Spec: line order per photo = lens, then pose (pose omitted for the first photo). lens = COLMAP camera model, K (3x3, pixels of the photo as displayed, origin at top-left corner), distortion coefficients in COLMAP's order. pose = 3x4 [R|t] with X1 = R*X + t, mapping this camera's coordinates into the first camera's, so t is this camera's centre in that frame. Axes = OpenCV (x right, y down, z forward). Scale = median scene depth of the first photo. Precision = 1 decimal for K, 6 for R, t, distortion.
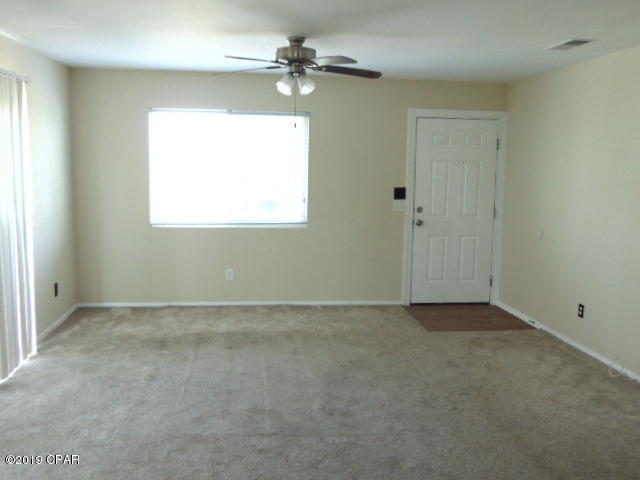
lens RADIAL K [[599.3, 0, 318.8], [0, 599.3, 238.7], [0, 0, 1]] dist [-0.038223, 0.068623]
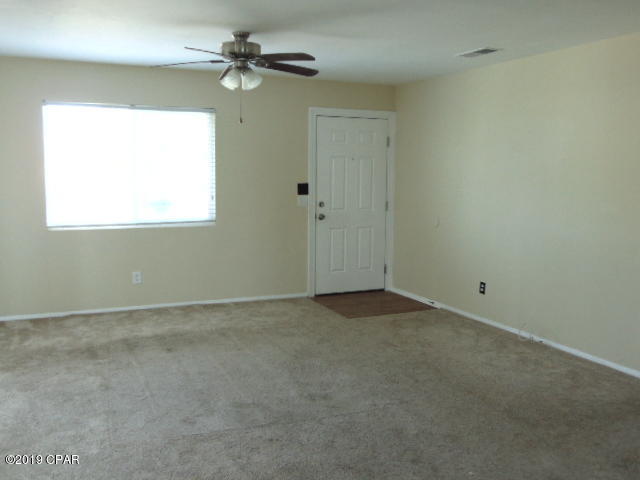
lens RADIAL K [[599.3, 0, 318.8], [0, 599.3, 238.7], [0, 0, 1]] dist [-0.038223, 0.068623]
pose [[0.954284, -0.042752, 0.295828, -0.189290], [0.043559, 0.999043, 0.003867, 0.009337], [-0.295711, 0.009196, 0.955233, 0.005914]]
